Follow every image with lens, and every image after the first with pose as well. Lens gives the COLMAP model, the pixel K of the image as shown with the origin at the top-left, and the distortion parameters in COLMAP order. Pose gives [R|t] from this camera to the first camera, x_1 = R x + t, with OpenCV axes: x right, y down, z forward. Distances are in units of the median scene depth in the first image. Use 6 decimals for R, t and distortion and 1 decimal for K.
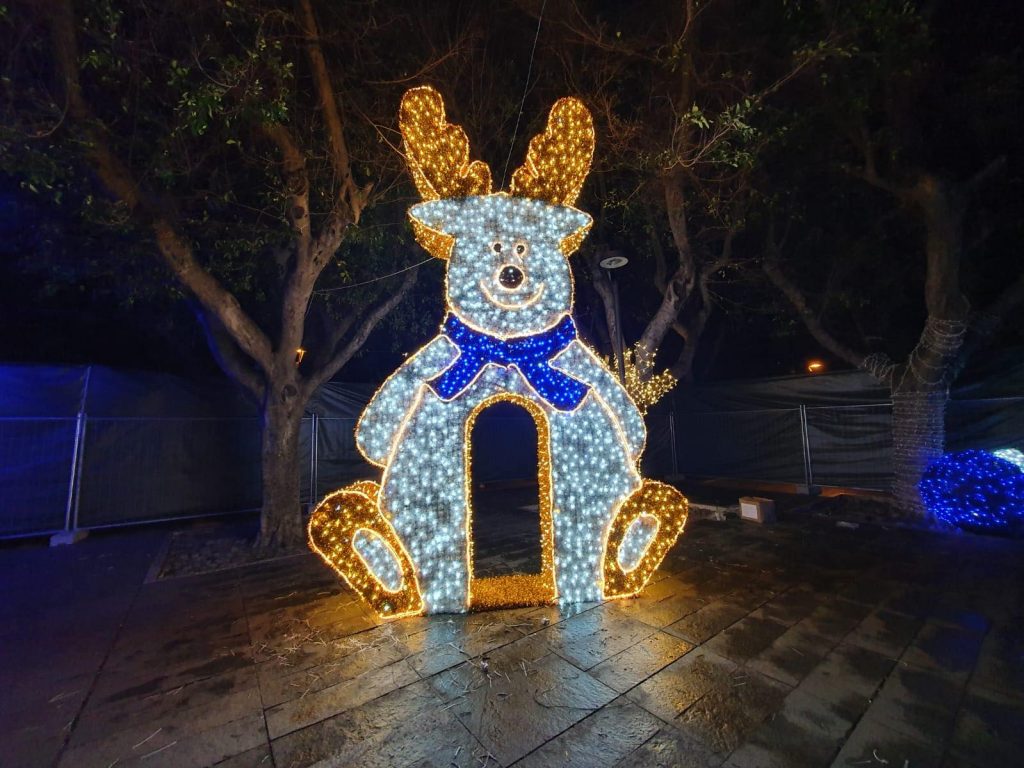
lens RADIAL K [[416.6, 0, 509.1], [0, 416.6, 378.7], [0, 0, 1]] dist [0.012399, -0.001922]
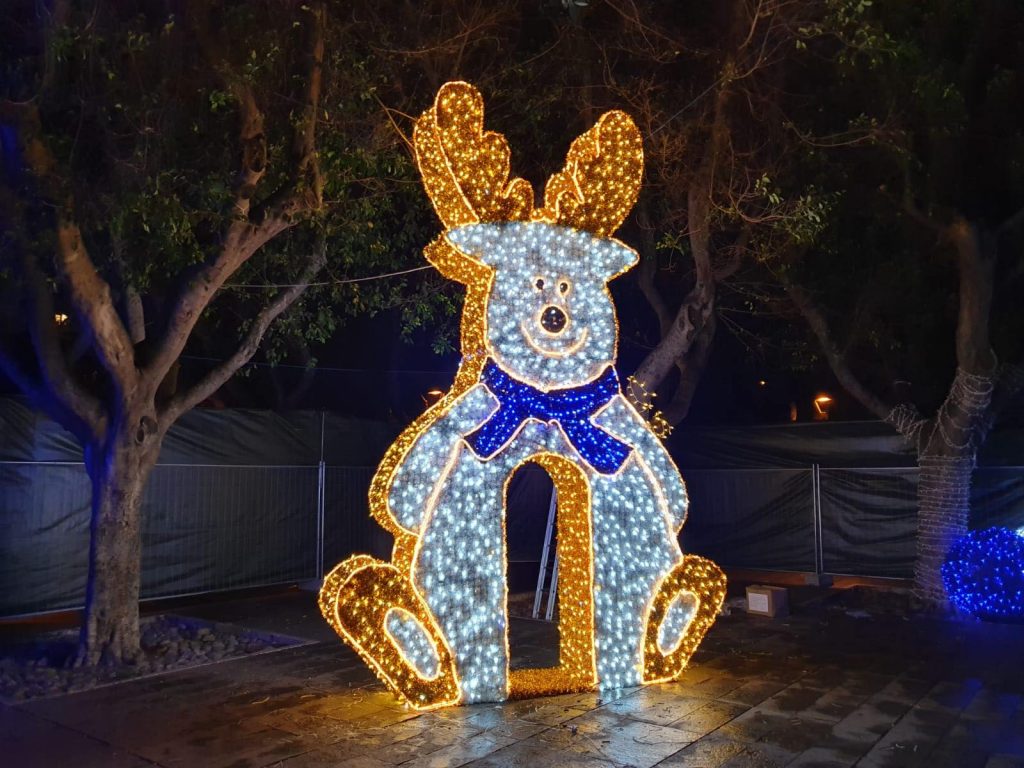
lens RADIAL K [[800.9, 0, 482.9], [0, 800.9, 376.2], [0, 0, 1]] dist [0.070312, -0.066075]
pose [[0.968918, 0.055098, 0.241170, -0.547059], [-0.052339, 0.998470, -0.017834, -0.089188], [-0.241784, 0.004657, 0.970319, -0.600285]]
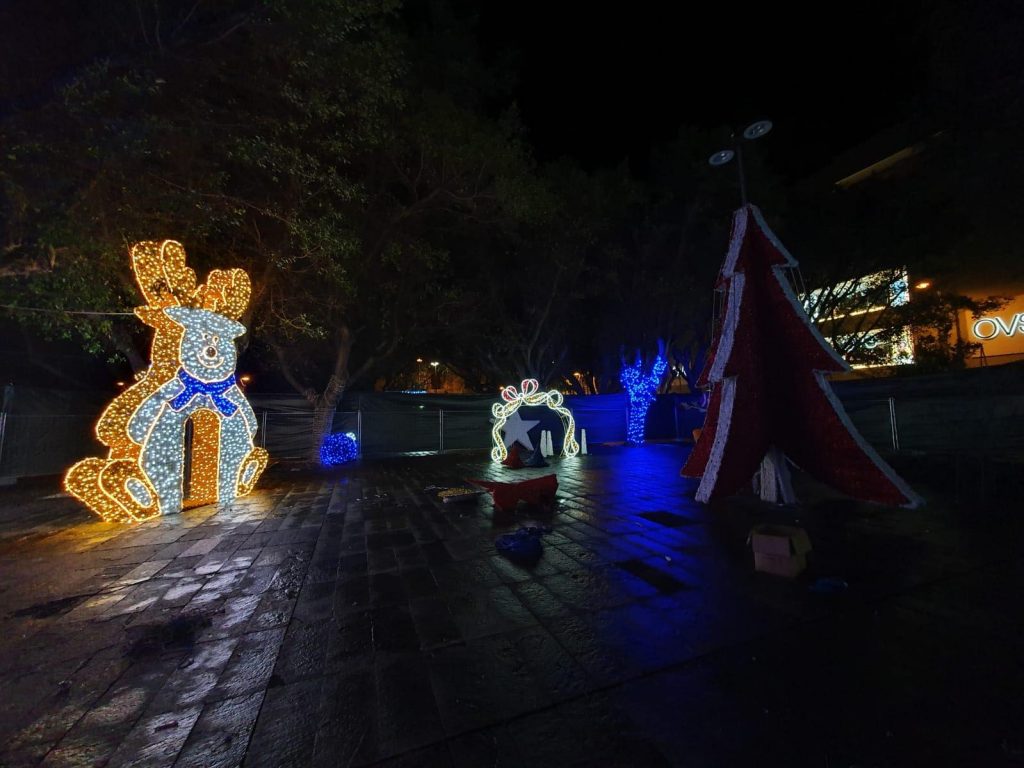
lens RADIAL K [[416.6, 0, 514.8], [0, 416.6, 379.6], [0, 0, 1]] dist [0.012399, -0.001922]
pose [[0.291644, 0.100975, 0.951182, -1.553811], [-0.108972, 0.991446, -0.071837, -0.126690], [-0.950299, -0.082701, 0.300153, -1.094507]]
